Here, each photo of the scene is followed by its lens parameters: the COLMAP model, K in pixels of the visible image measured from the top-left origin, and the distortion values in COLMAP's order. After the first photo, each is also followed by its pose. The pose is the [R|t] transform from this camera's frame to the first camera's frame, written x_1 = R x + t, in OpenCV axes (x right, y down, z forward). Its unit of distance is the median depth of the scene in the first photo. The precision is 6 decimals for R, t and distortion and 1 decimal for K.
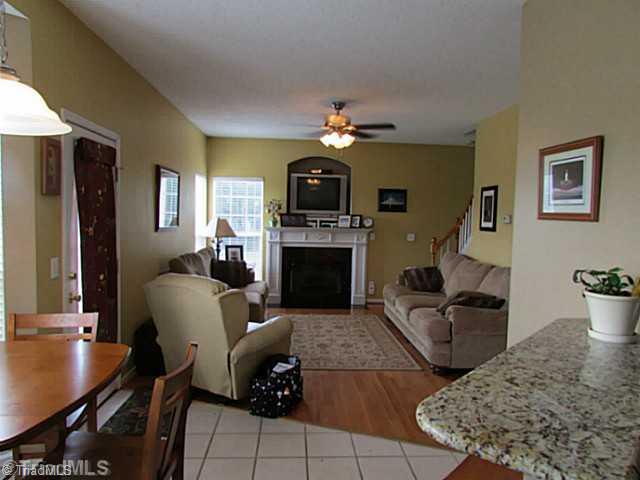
lens RADIAL K [[457.7, 0, 320.0], [0, 457.7, 240.0], [0, 0, 1]] dist [-0.003925, 0.001015]
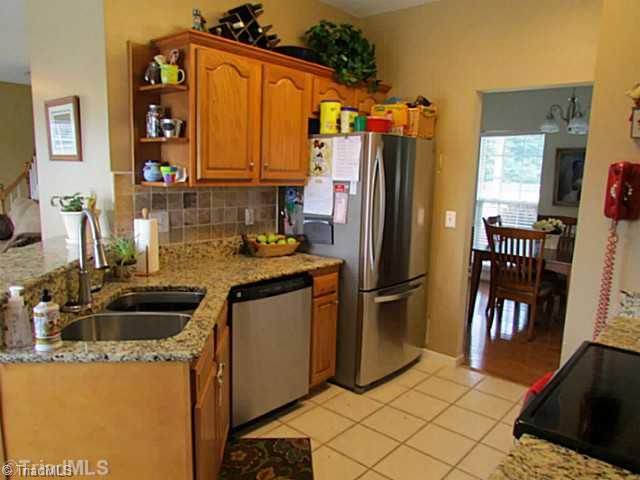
lens RADIAL K [[465.5, 0, 320.0], [0, 465.5, 240.0], [0, 0, 1]] dist [-0.034185, 0.006068]
pose [[0.699576, -0.125698, 0.703416, 0.032617], [0.043105, 0.990037, 0.134047, 0.010510], [-0.713257, -0.063455, 0.698024, -0.126508]]
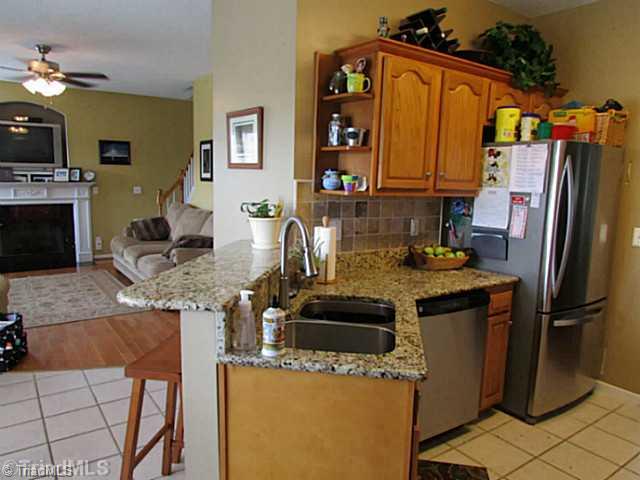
lens RADIAL K [[465.5, 0, 320.0], [0, 465.5, 240.0], [0, 0, 1]] dist [-0.034185, 0.006068]
pose [[0.848857, -0.082447, 0.522154, 0.000047], [0.030952, 0.993820, 0.106603, 0.008018], [-0.527716, -0.074329, 0.846163, -0.085732]]
